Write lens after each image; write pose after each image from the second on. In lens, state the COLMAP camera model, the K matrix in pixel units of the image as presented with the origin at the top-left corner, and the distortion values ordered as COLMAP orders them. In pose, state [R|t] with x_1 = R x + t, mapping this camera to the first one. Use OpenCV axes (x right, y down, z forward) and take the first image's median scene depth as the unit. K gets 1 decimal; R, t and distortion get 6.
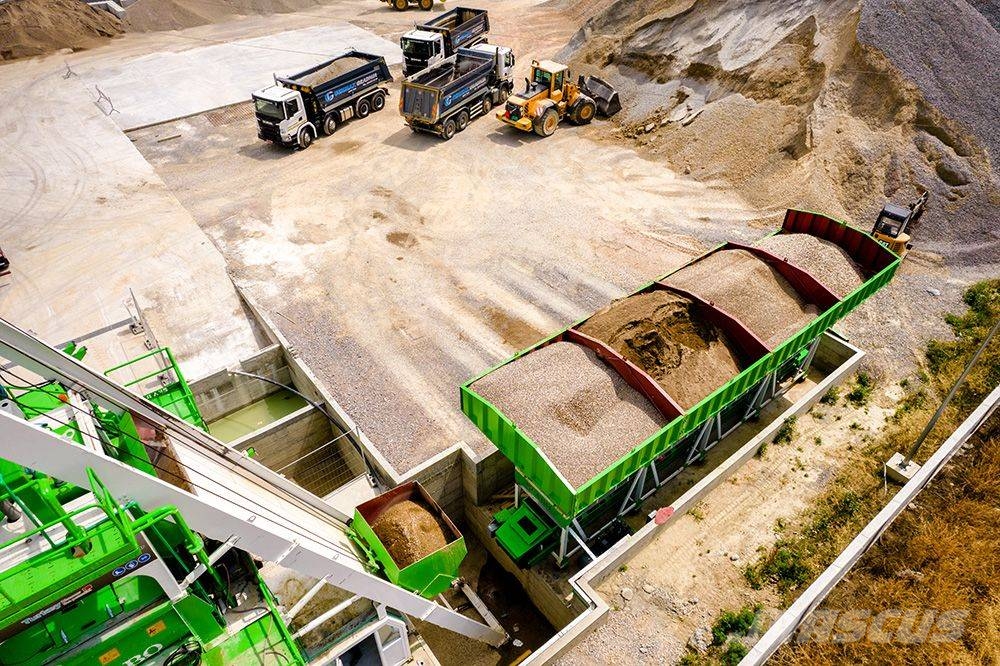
lens RADIAL K [[635.8, 0, 501.5], [0, 635.8, 332.5], [0, 0, 1]] dist [-0.051560, 0.034006]
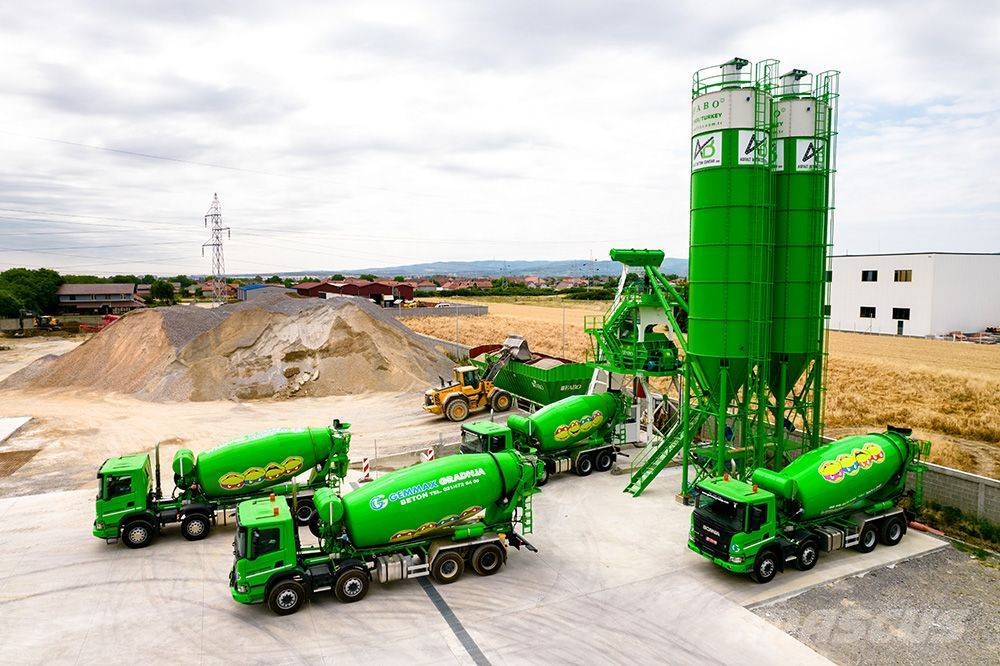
lens RADIAL K [[635.8, 0, 498.2], [0, 635.8, 335.9], [0, 0, 1]] dist [-0.051560, 0.034006]
pose [[0.248872, -0.089424, 0.964399, -1.662427], [0.636934, 0.765239, -0.093410, 0.062308], [-0.729643, 0.637505, 0.247403, 0.224950]]
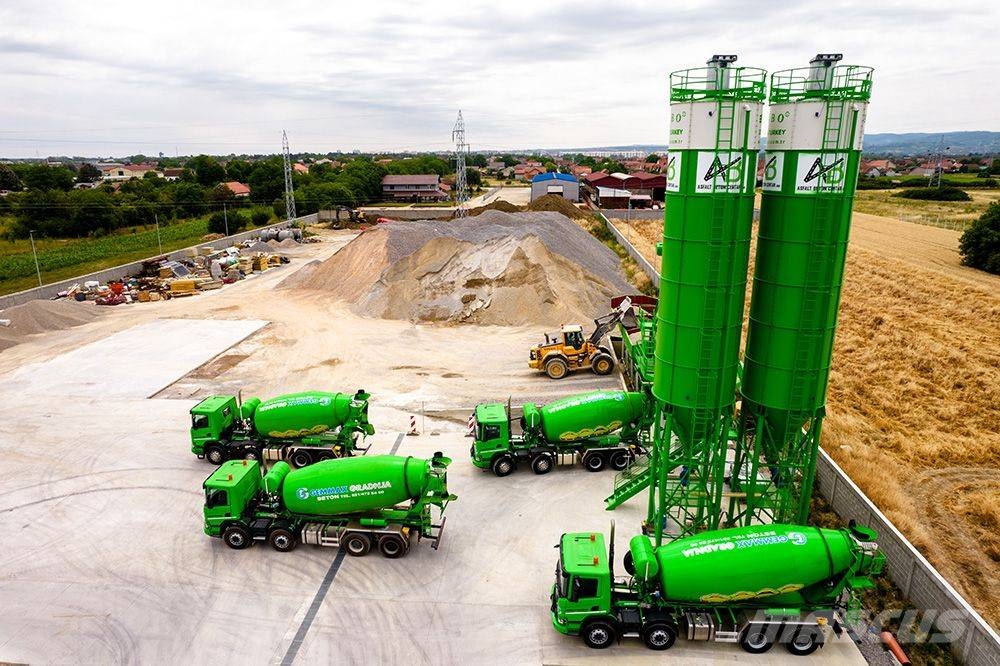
lens RADIAL K [[635.8, 0, 490.0], [0, 635.8, 334.3], [0, 0, 1]] dist [-0.051560, 0.034006]
pose [[0.678779, -0.199482, 0.706729, -1.422661], [0.483590, 0.845679, -0.225762, 0.217330], [-0.552630, 0.495009, 0.670497, -0.281088]]
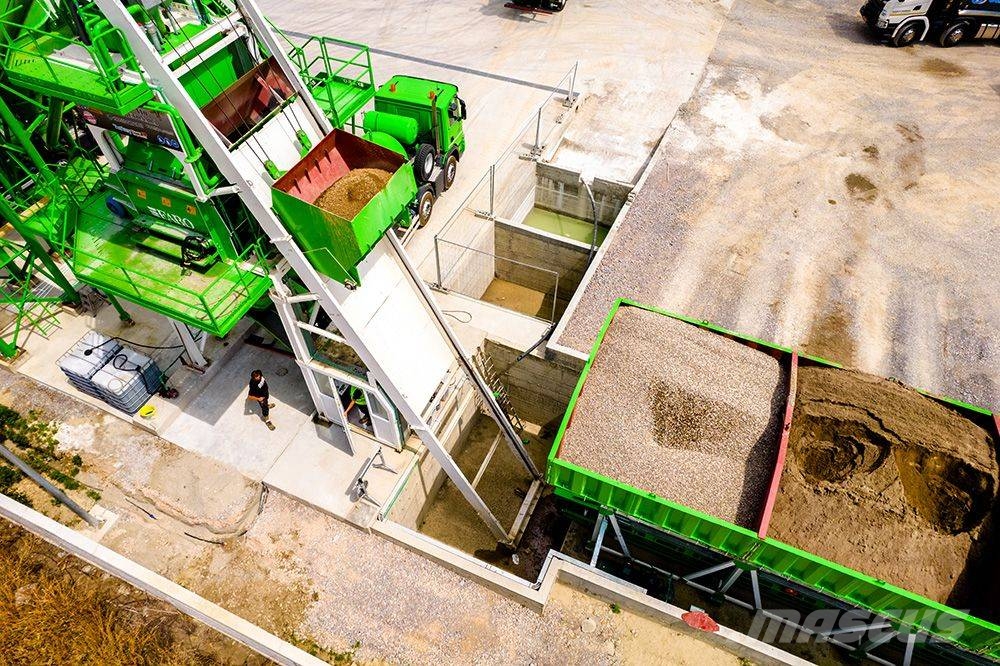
lens RADIAL K [[635.8, 0, 497.3], [0, 635.8, 339.2], [0, 0, 1]] dist [-0.051560, 0.034006]
pose [[0.473238, 0.685339, -0.553495, 0.212752], [-0.572382, 0.716819, 0.398181, -0.069905], [0.669645, 0.128376, 0.731502, 0.168694]]
